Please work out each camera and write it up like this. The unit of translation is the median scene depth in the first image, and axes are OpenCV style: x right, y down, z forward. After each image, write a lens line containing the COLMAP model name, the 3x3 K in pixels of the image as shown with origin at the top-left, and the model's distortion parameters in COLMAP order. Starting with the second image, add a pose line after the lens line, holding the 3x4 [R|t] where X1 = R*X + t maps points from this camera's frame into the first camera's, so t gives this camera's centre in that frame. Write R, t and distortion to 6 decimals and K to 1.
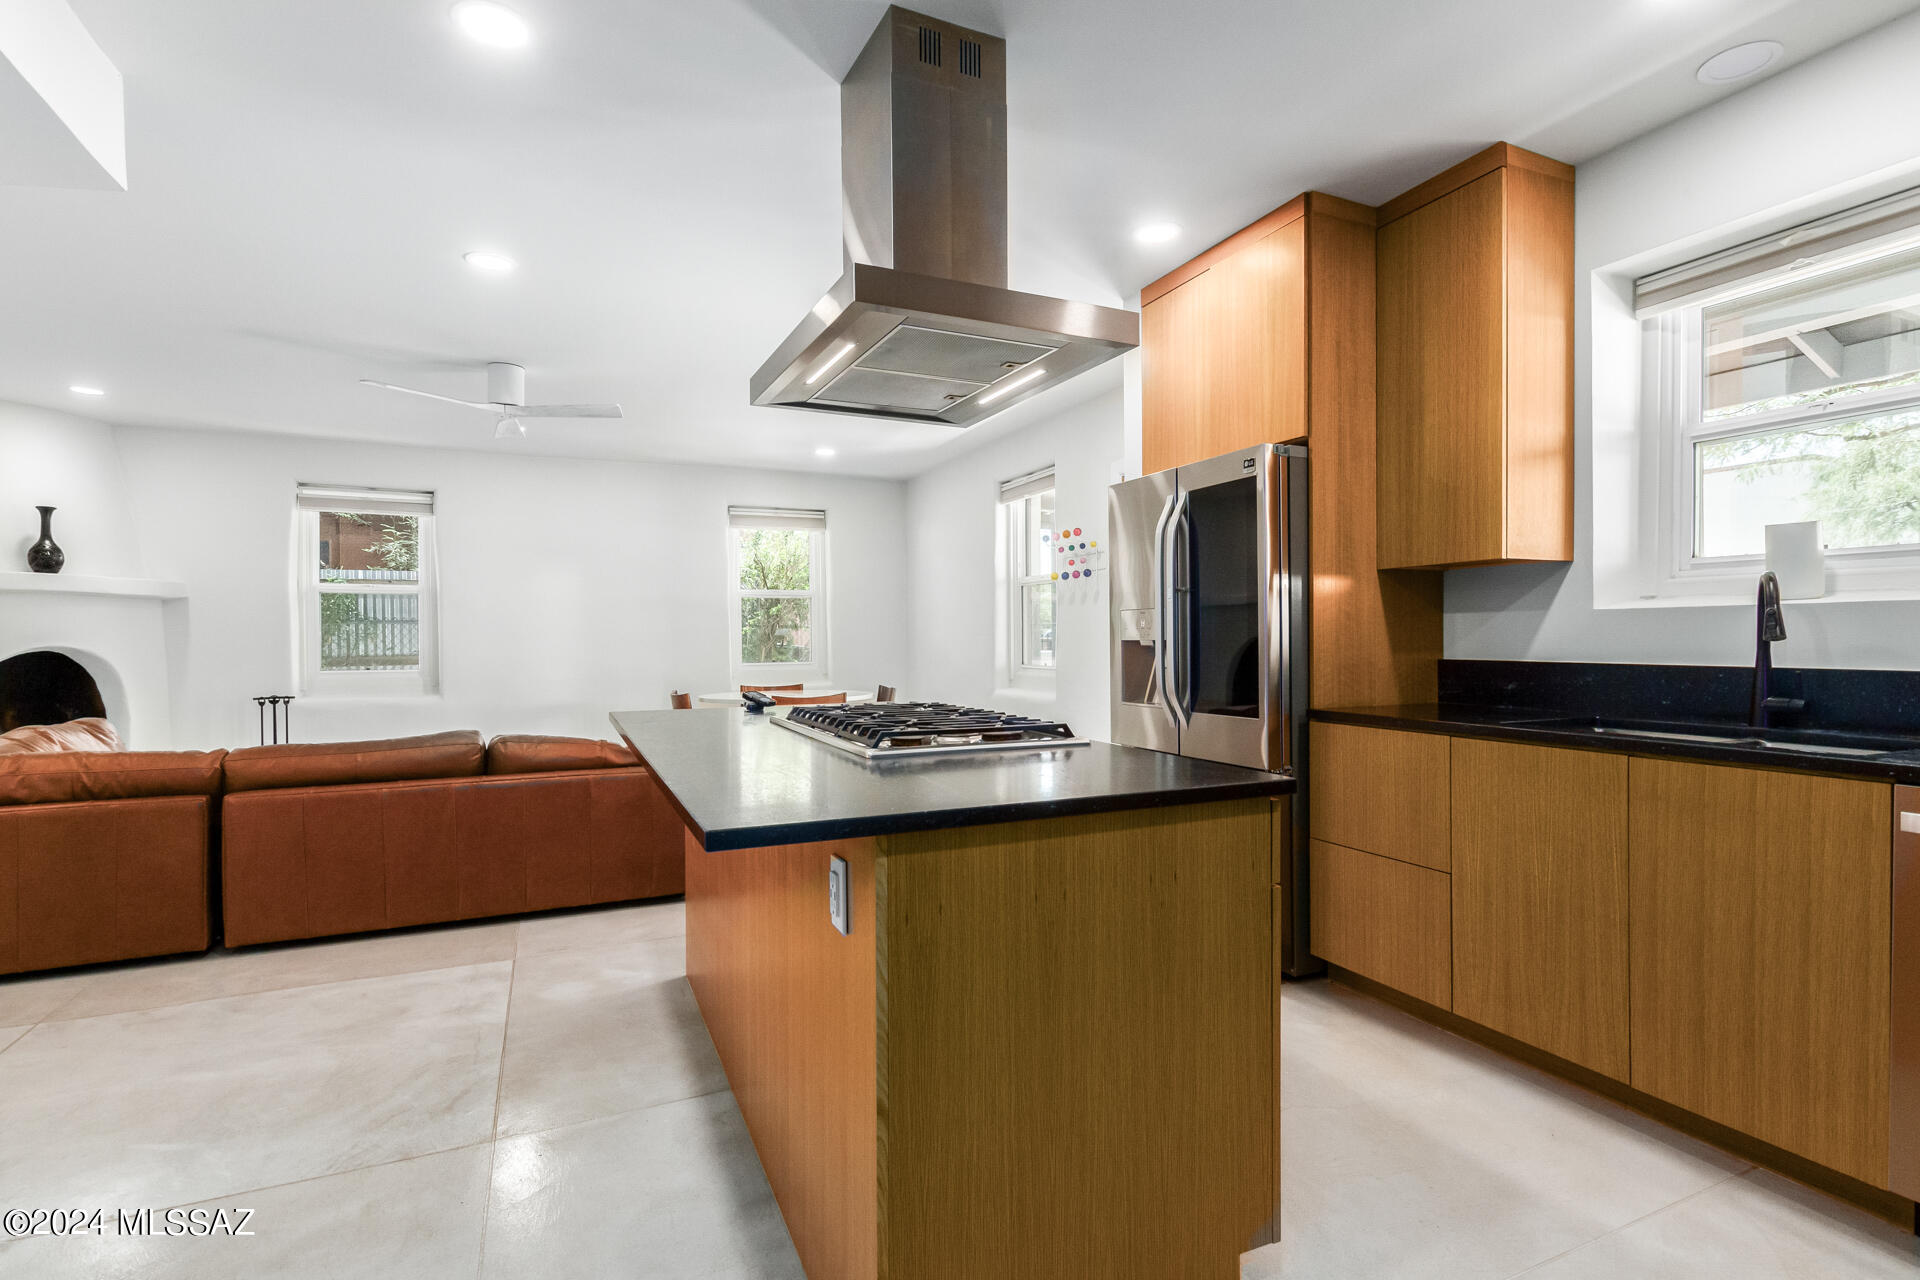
lens RADIAL K [[924.4, 0, 968.3], [0, 924.4, 648.4], [0, 0, 1]] dist [0.020090, 0.000706]
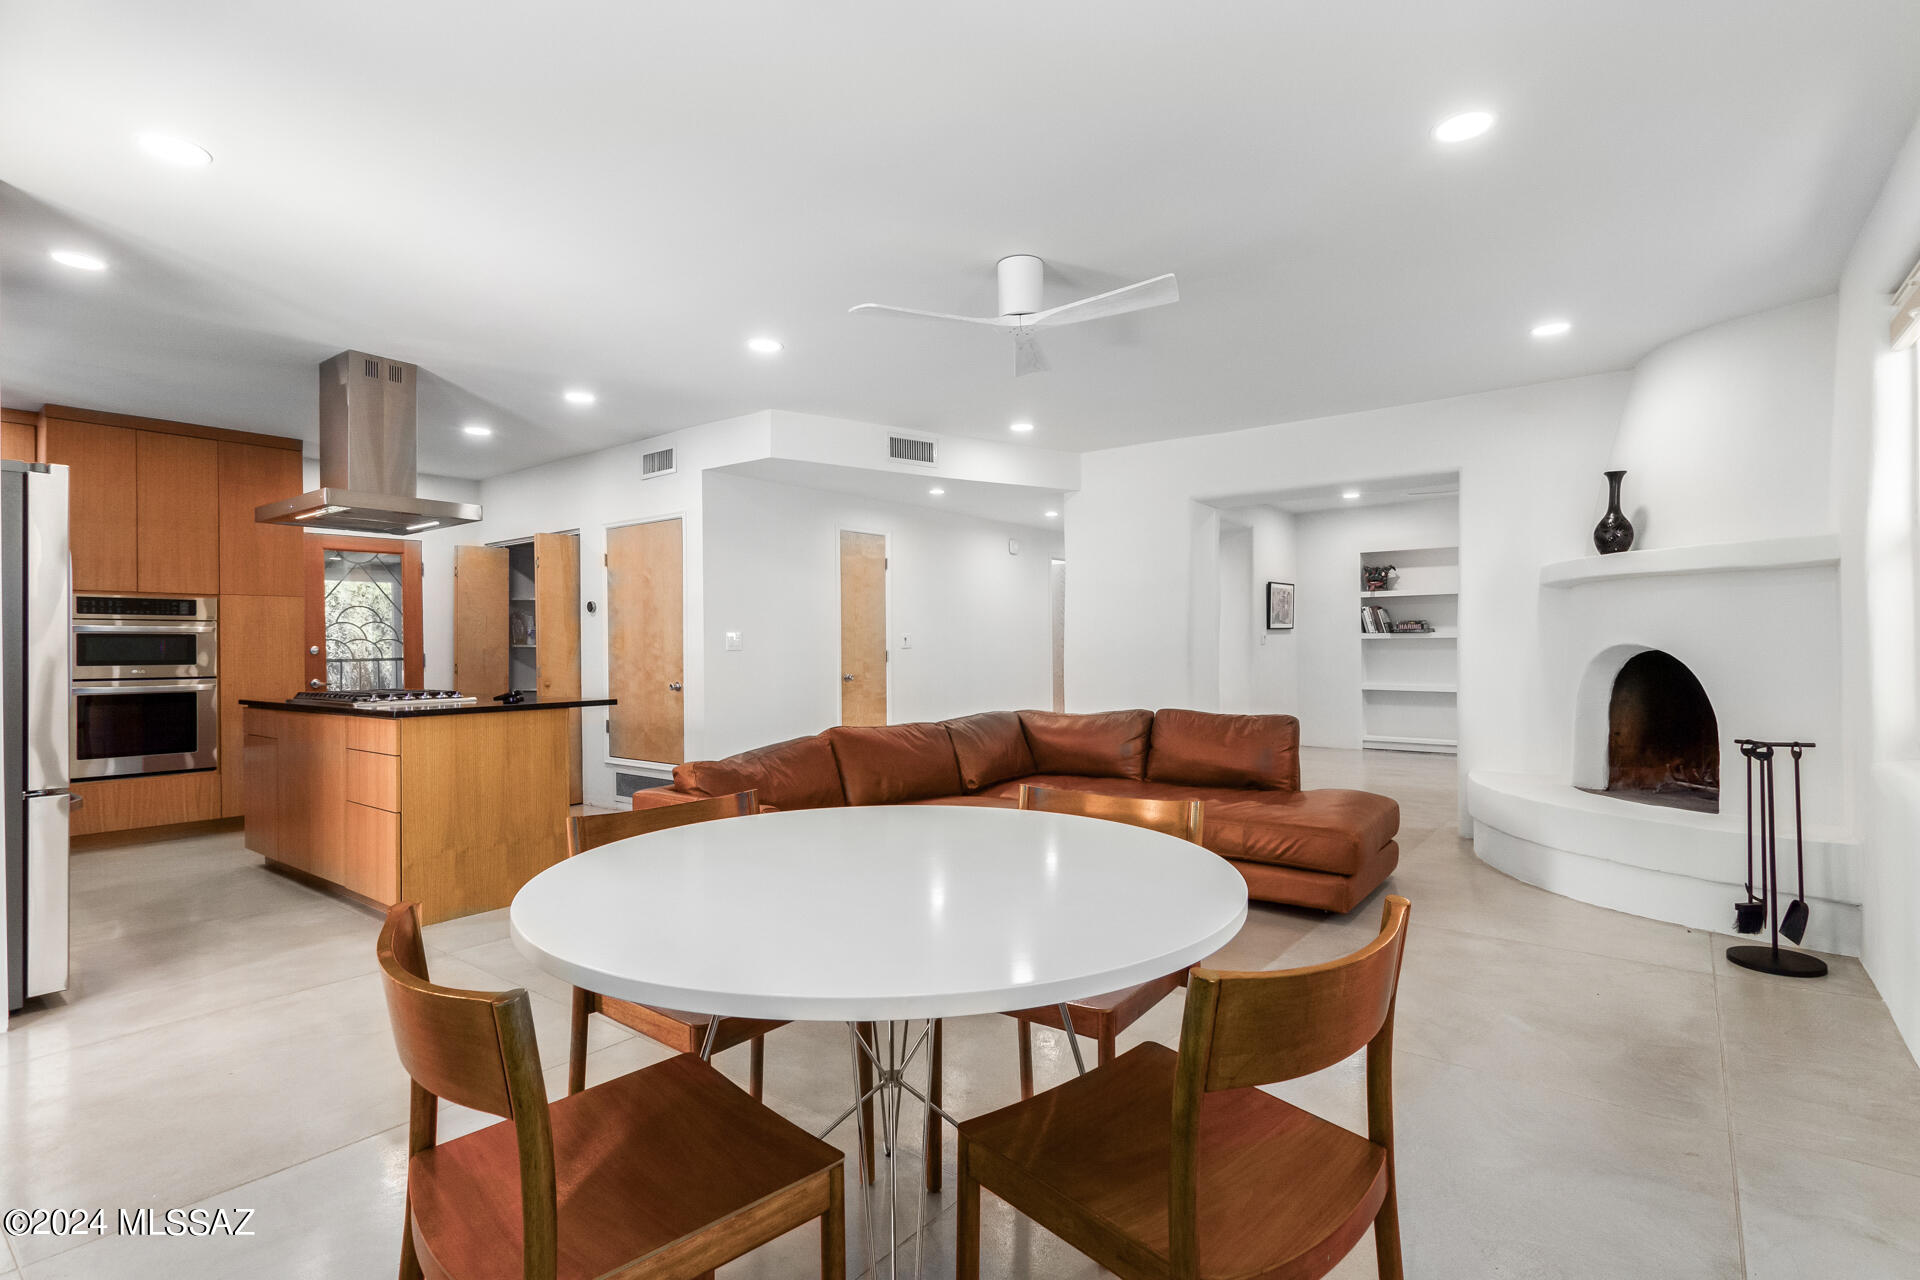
lens RADIAL K [[924.4, 0, 968.3], [0, 924.4, 648.4], [0, 0, 1]] dist [0.020090, 0.000706]
pose [[-0.887795, 0.013318, -0.460045, -0.091762], [0.009806, 0.999902, 0.010023, -0.009519], [0.460134, 0.004387, -0.887839, 1.205985]]
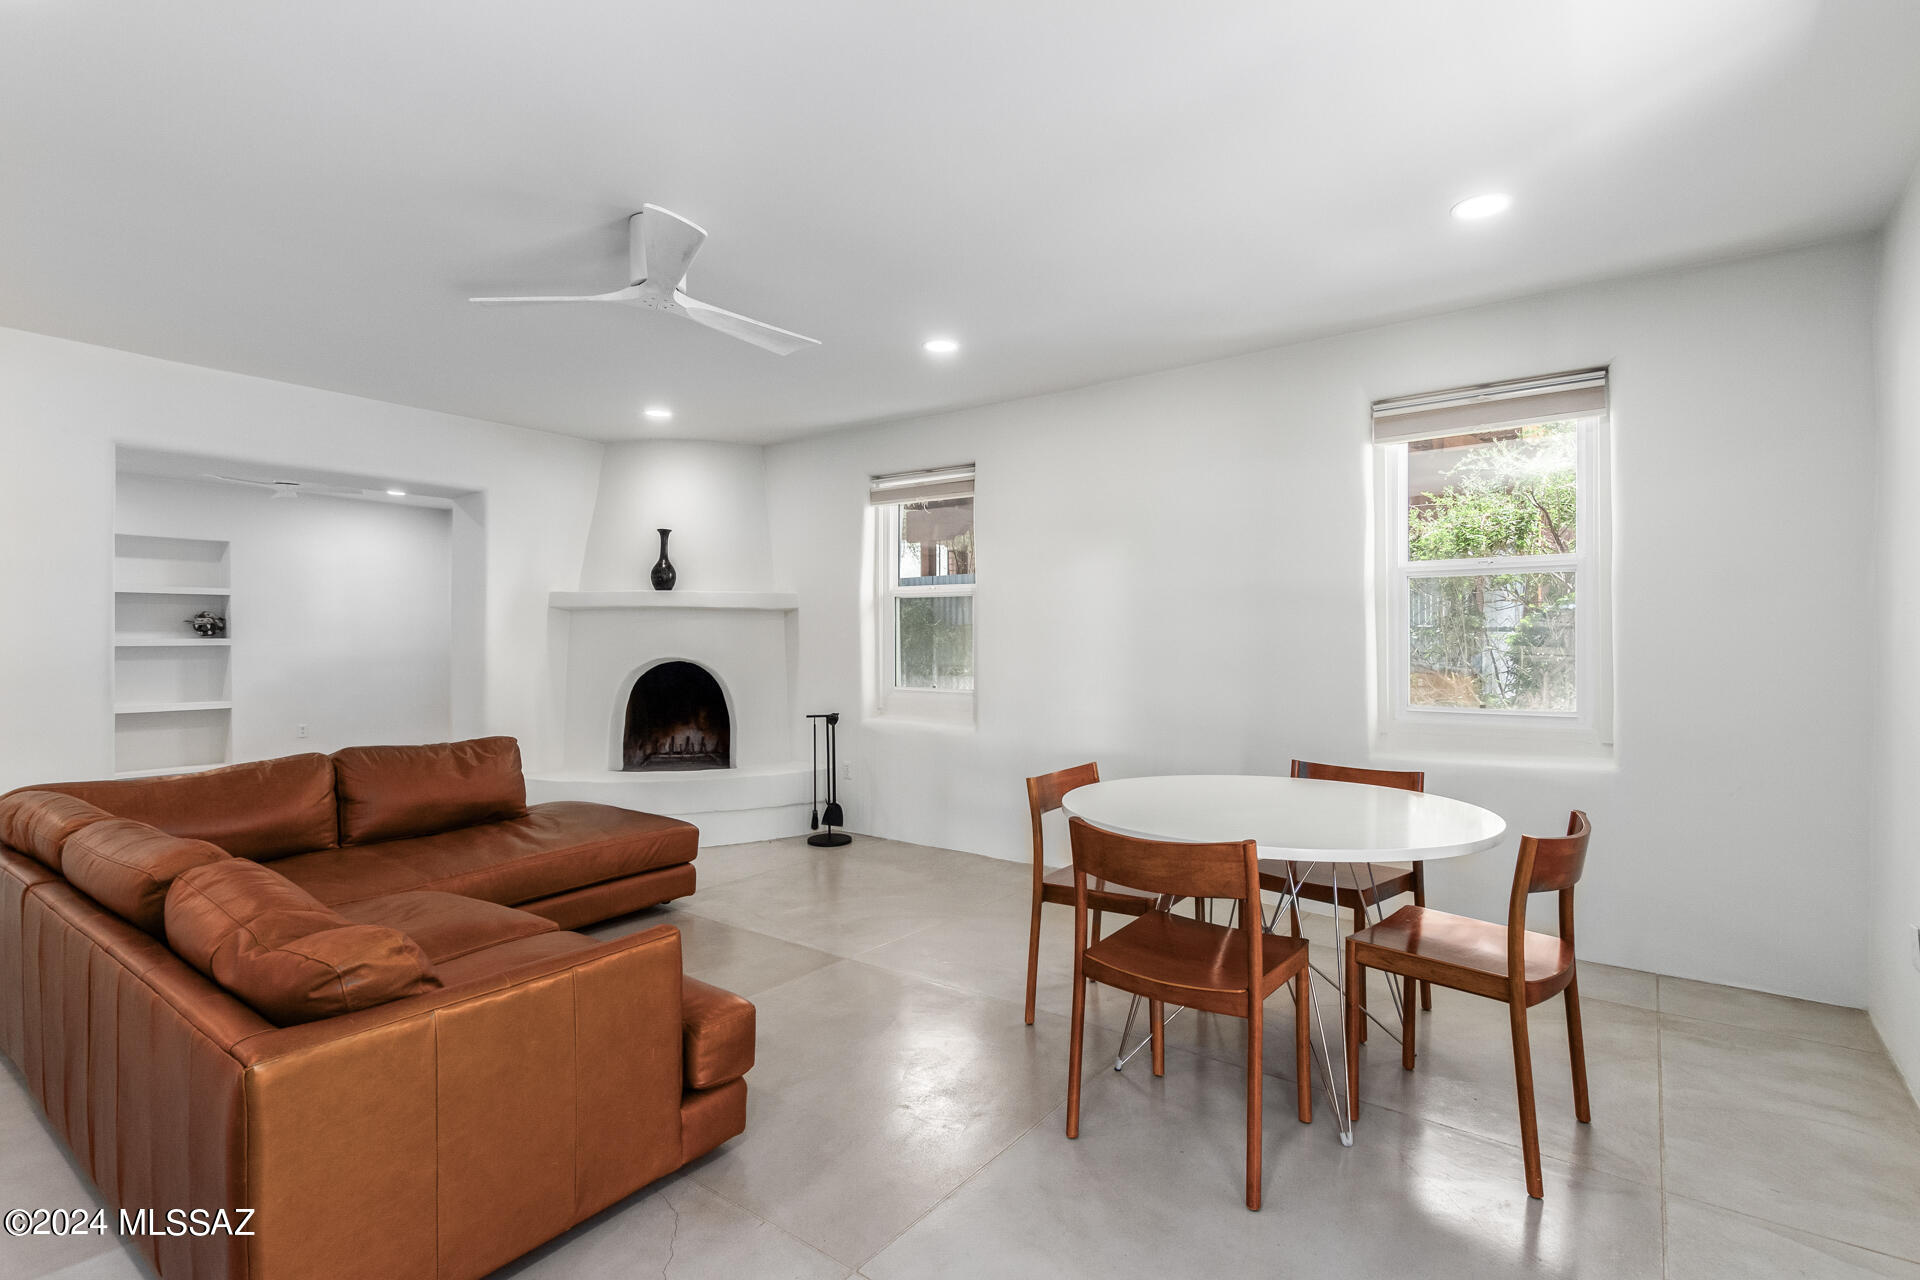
lens RADIAL K [[924.4, 0, 968.3], [0, 924.4, 648.4], [0, 0, 1]] dist [0.020090, 0.000706]
pose [[0.474311, 0.016116, -0.880210, 0.110206], [-0.011402, 0.999861, 0.012163, -0.024086], [0.880283, 0.004267, 0.474429, 0.662794]]
